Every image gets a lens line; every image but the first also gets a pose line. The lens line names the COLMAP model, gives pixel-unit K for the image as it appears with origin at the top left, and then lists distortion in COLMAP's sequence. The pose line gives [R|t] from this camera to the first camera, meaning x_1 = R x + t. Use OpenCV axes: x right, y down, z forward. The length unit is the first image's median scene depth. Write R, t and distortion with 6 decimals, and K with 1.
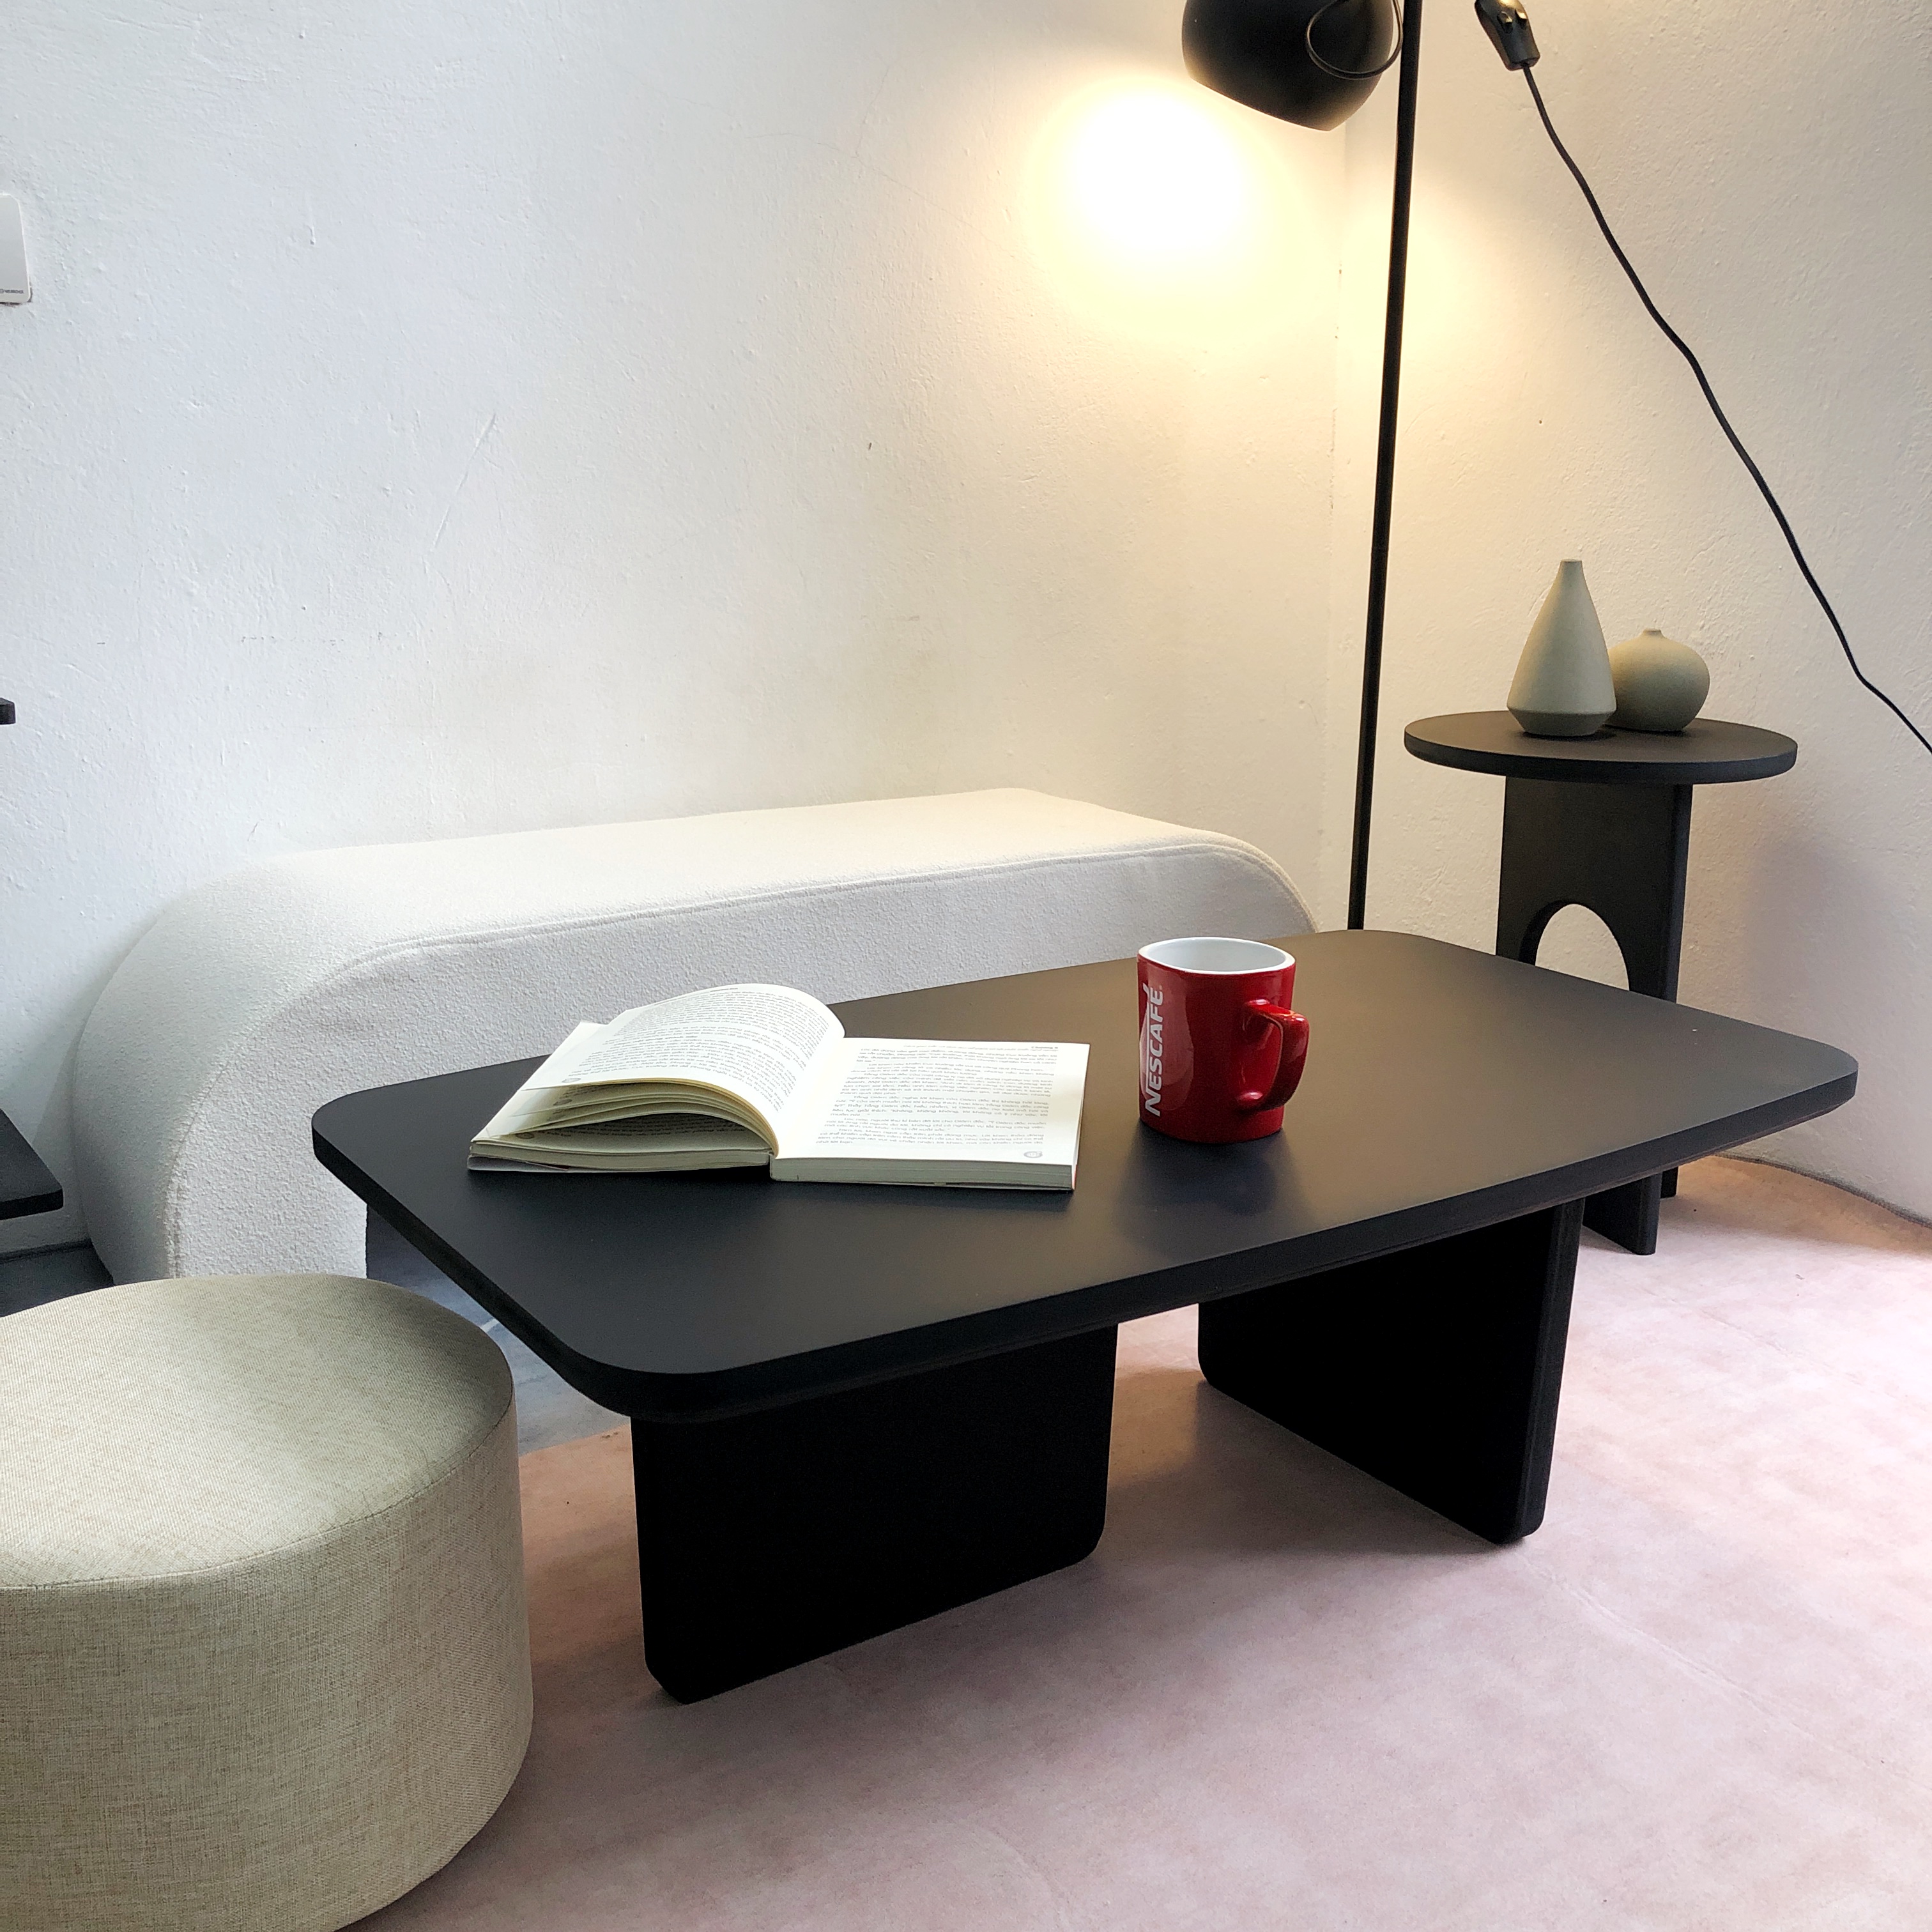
lens RADIAL K [[2108.7, 0, 966.0], [0, 2108.7, 966.0], [0, 0, 1]] dist [0.006415, 0.036502]
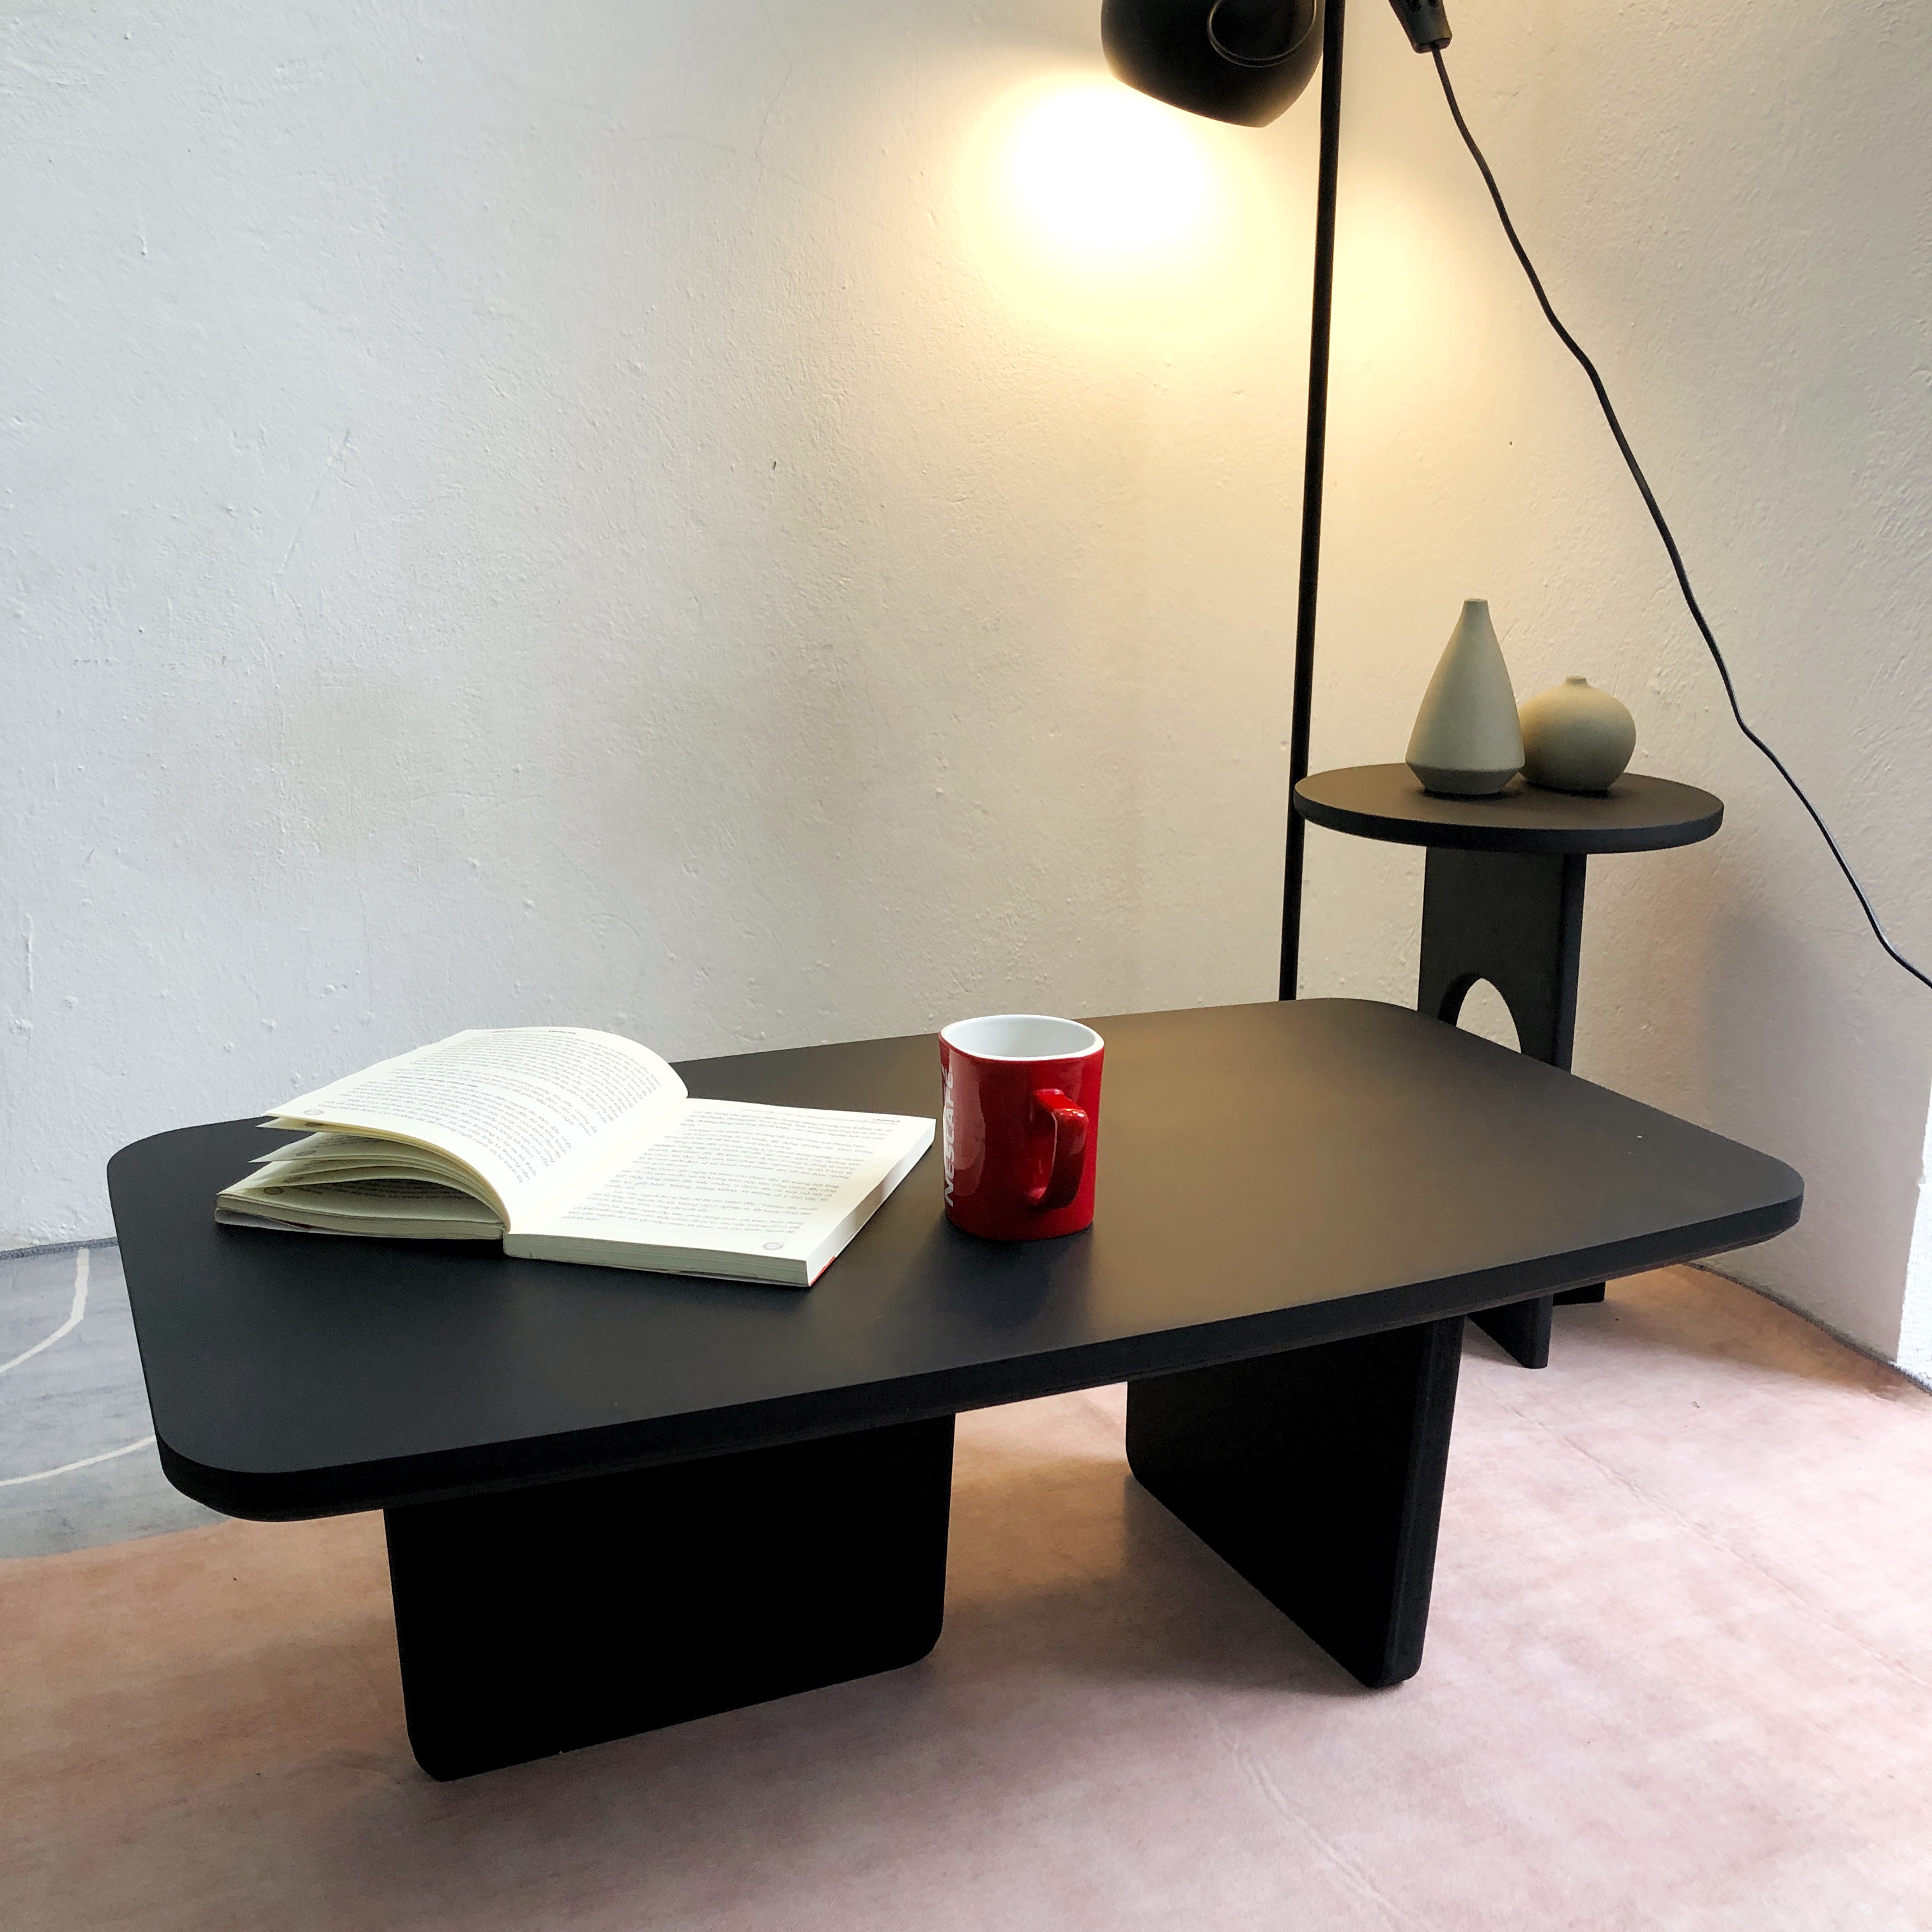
lens RADIAL K [[2104.3, 0, 966.0], [0, 2104.3, 966.0], [0, 0, 1]] dist [0.009661, 0.014810]
pose [[0.990495, 0.036646, -0.132577, 0.236390], [-0.036981, 0.999316, -0.000067, -0.035119], [0.132483, 0.004970, 0.991173, 0.107609]]
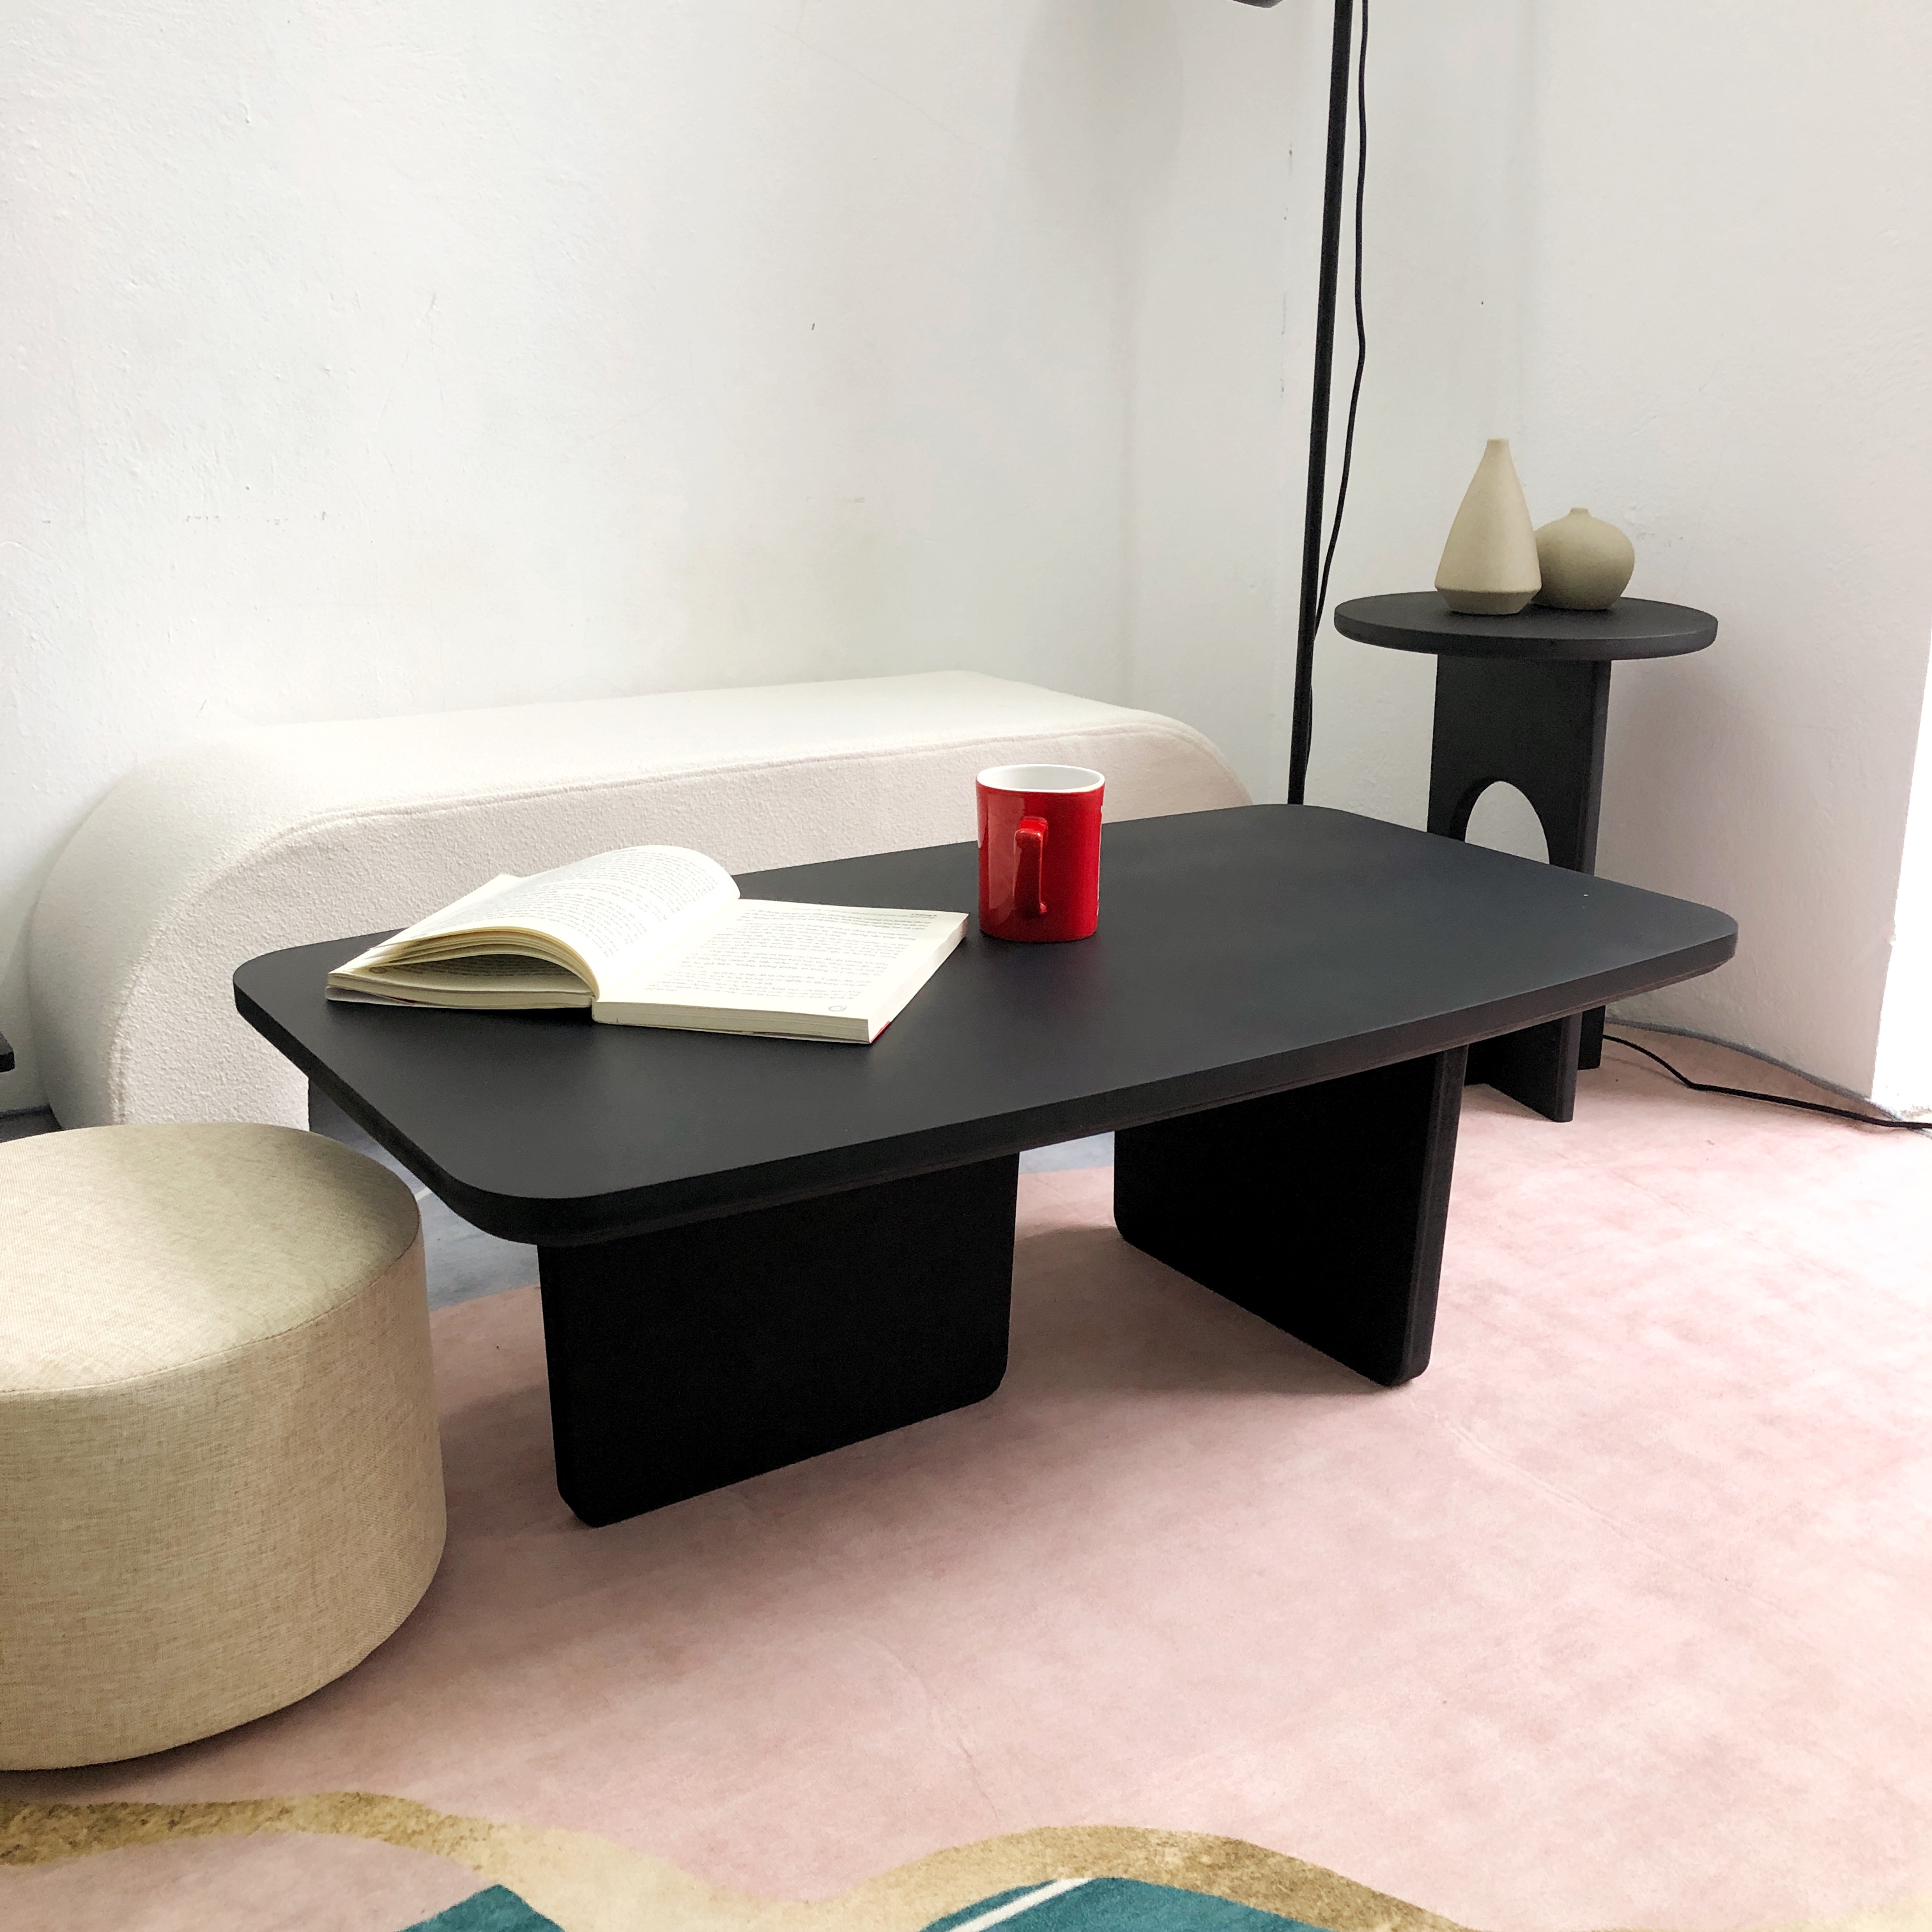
lens RADIAL K [[2104.3, 0, 966.0], [0, 2104.3, 966.0], [0, 0, 1]] dist [0.009661, 0.014810]
pose [[0.999983, -0.000202, -0.005868, 0.045827], [0.000470, 0.998948, 0.045848, 0.017040], [0.005853, -0.045850, 0.998931, -0.027068]]
